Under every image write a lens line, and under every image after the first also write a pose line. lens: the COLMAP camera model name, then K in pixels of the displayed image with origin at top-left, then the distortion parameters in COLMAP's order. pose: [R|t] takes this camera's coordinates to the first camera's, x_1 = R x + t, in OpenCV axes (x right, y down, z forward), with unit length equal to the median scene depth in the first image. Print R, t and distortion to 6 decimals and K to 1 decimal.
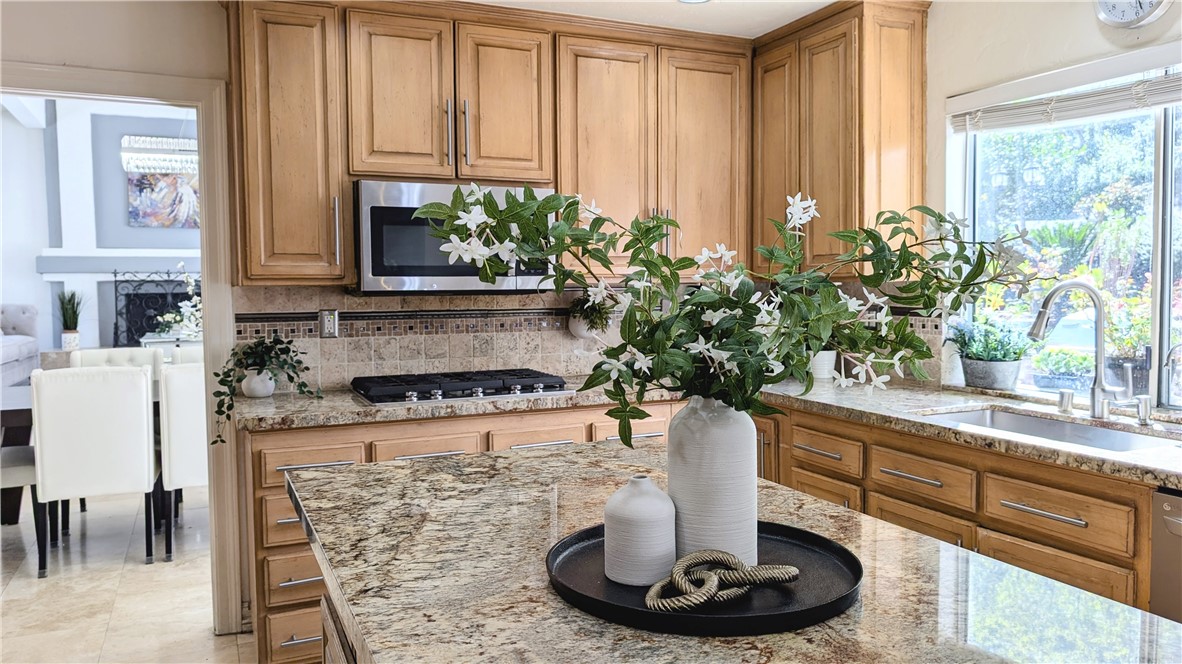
lens RADIAL K [[860.8, 0, 591.2], [0, 860.8, 327.1], [0, 0, 1]] dist [0.013295, -0.002793]
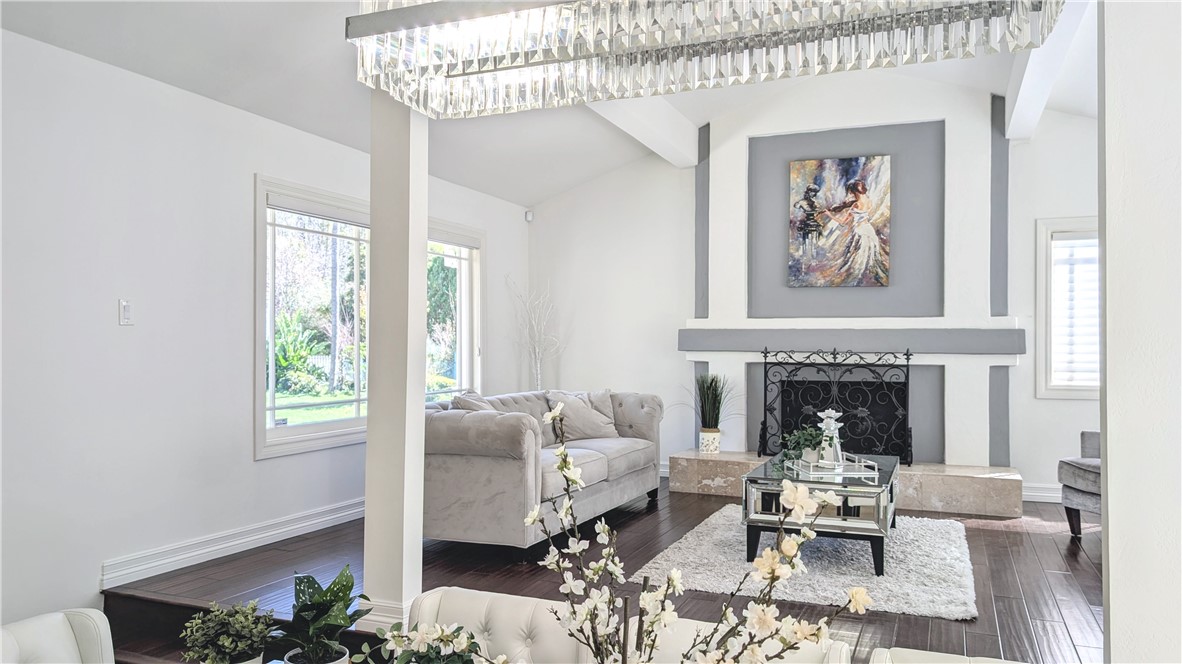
lens RADIAL K [[860.8, 0, 594.1], [0, 860.8, 328.8], [0, 0, 1]] dist [0.013295, -0.002793]
pose [[0.679328, 0.003372, -0.733827, -0.121470], [-0.049982, 0.997880, -0.041684, -0.044477], [0.732130, 0.064996, 0.678057, 0.405281]]
